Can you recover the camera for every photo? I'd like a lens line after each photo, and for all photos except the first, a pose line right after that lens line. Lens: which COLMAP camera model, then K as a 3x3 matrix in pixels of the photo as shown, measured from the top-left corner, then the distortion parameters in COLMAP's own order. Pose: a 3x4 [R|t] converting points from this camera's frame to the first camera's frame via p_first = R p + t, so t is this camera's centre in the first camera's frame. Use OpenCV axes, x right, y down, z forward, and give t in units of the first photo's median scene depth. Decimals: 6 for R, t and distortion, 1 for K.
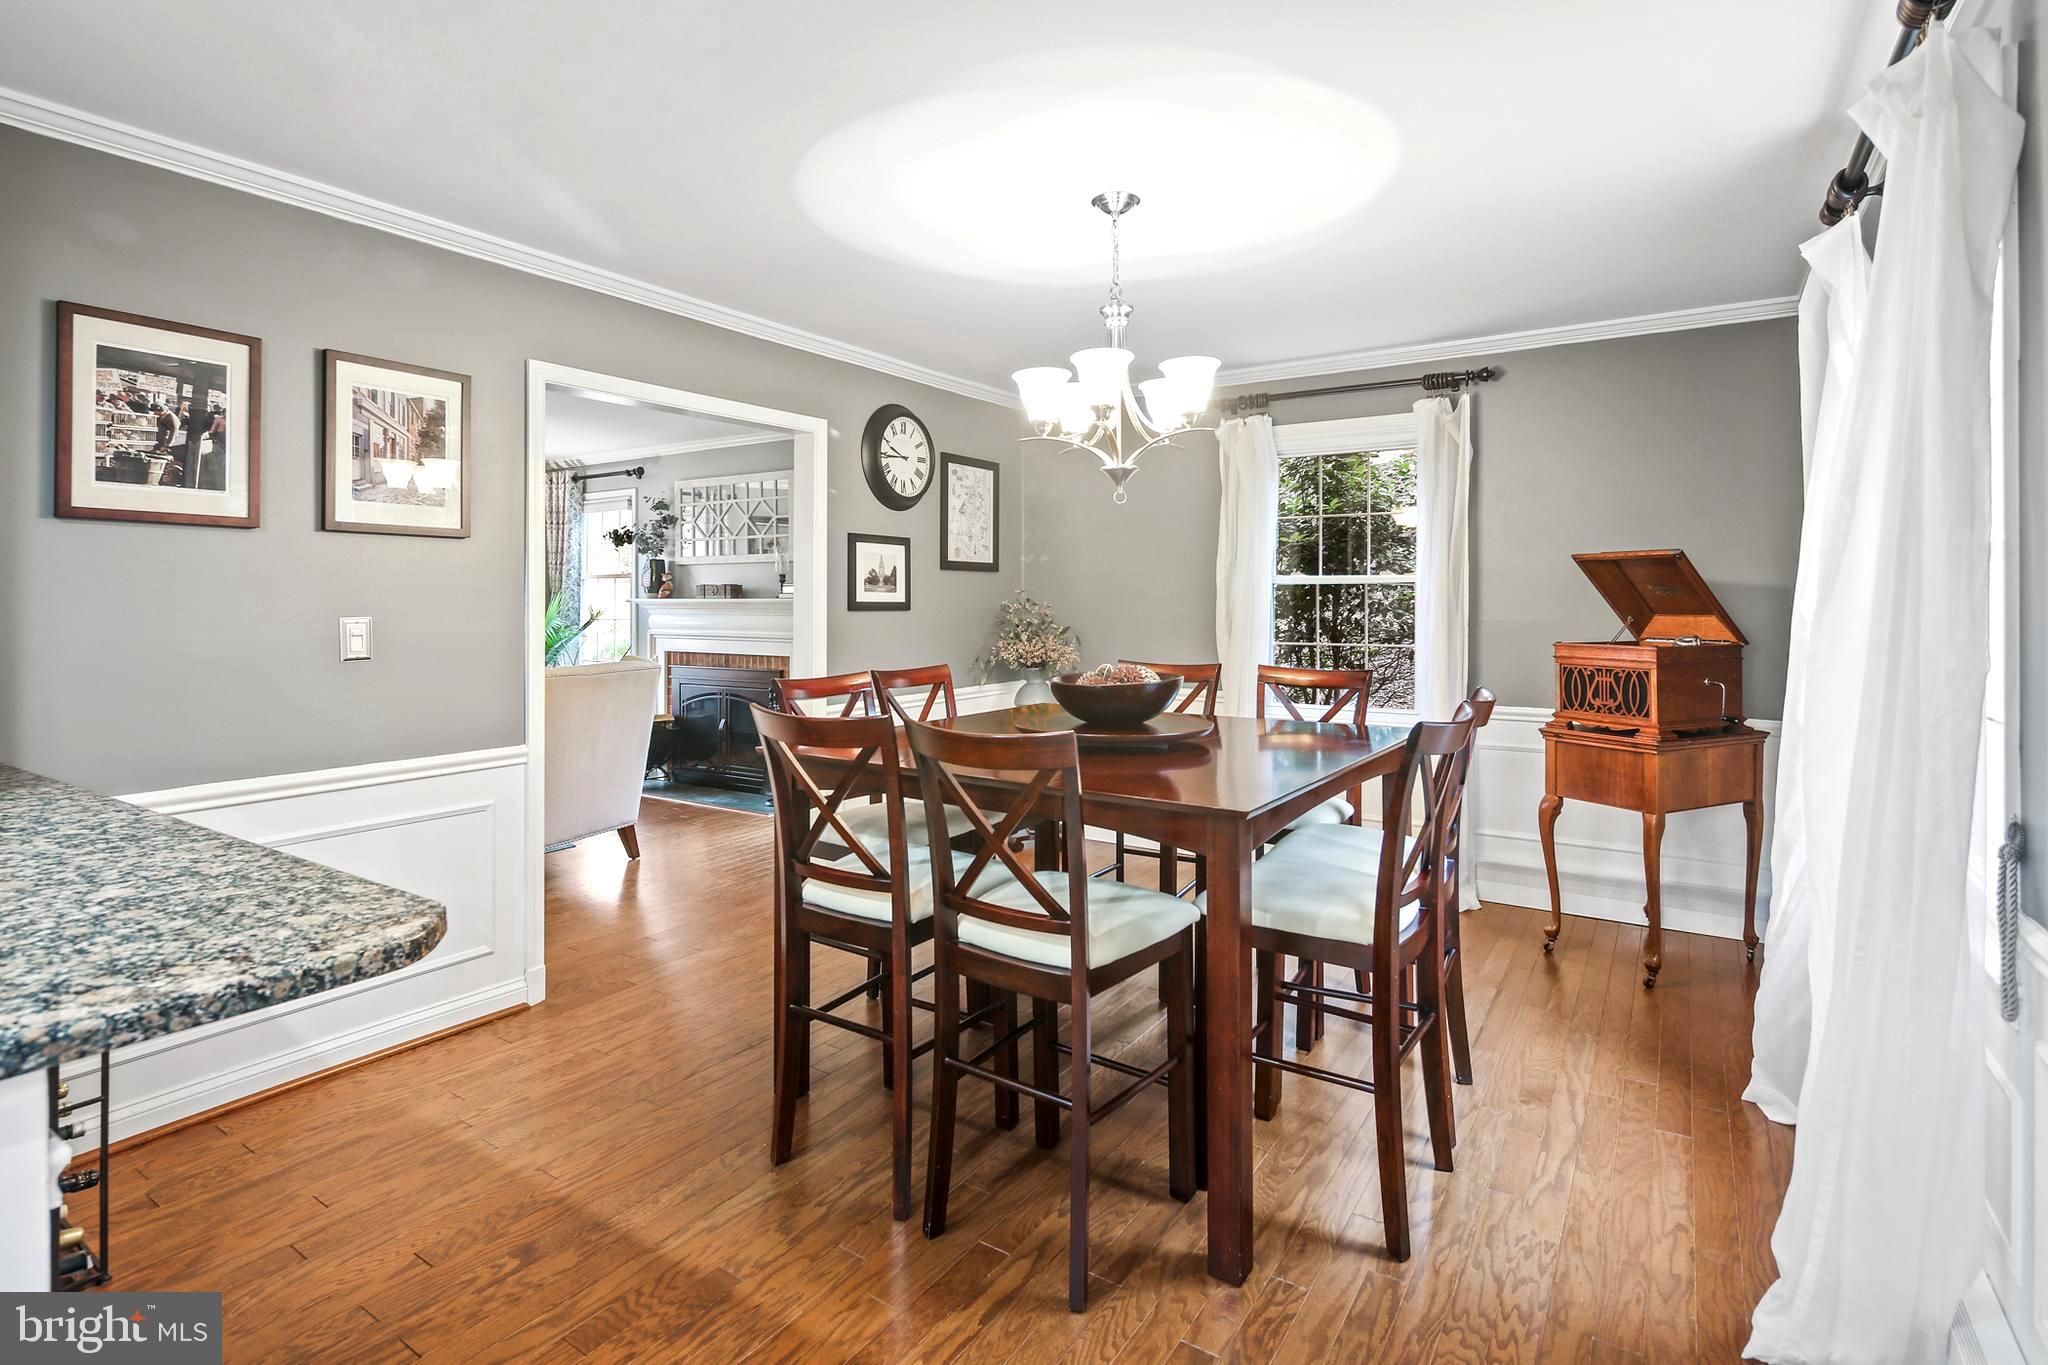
lens RADIAL K [[1007.3, 0, 1062.3], [0, 1007.3, 596.5], [0, 0, 1]] dist [0.008473, -0.005175]
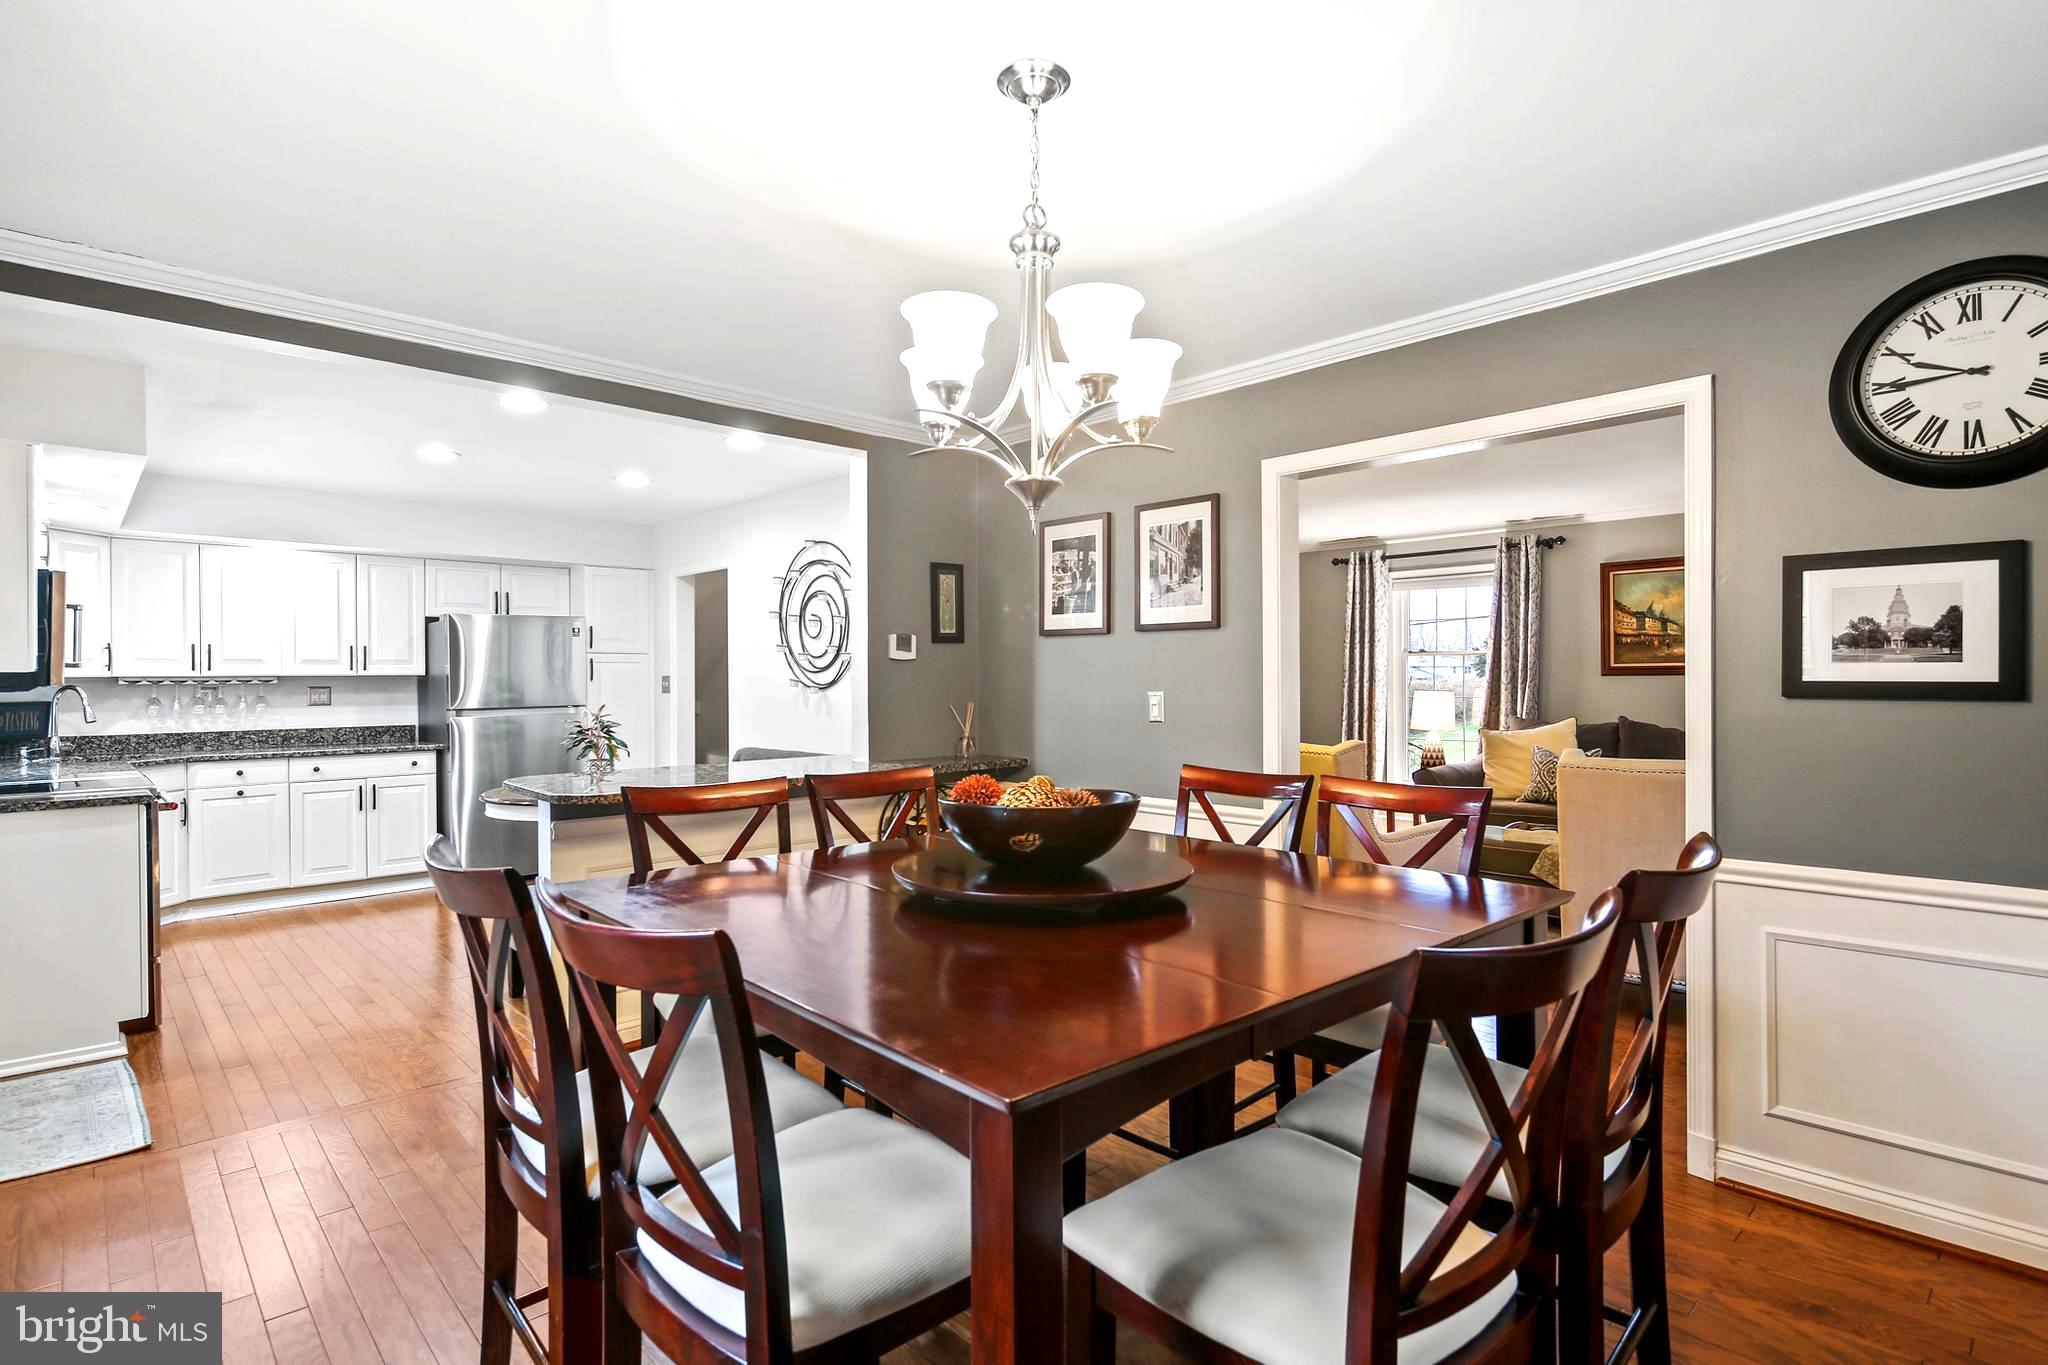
lens RADIAL K [[1007.3, 0, 1024.5], [0, 1007.3, 686.8], [0, 0, 1]] dist [0.008473, -0.005175]
pose [[-0.255051, 0.004303, -0.966918, 0.692380], [0.003081, 0.999989, 0.003638, 0.008024], [0.966923, -0.002051, -0.255061, 1.183167]]
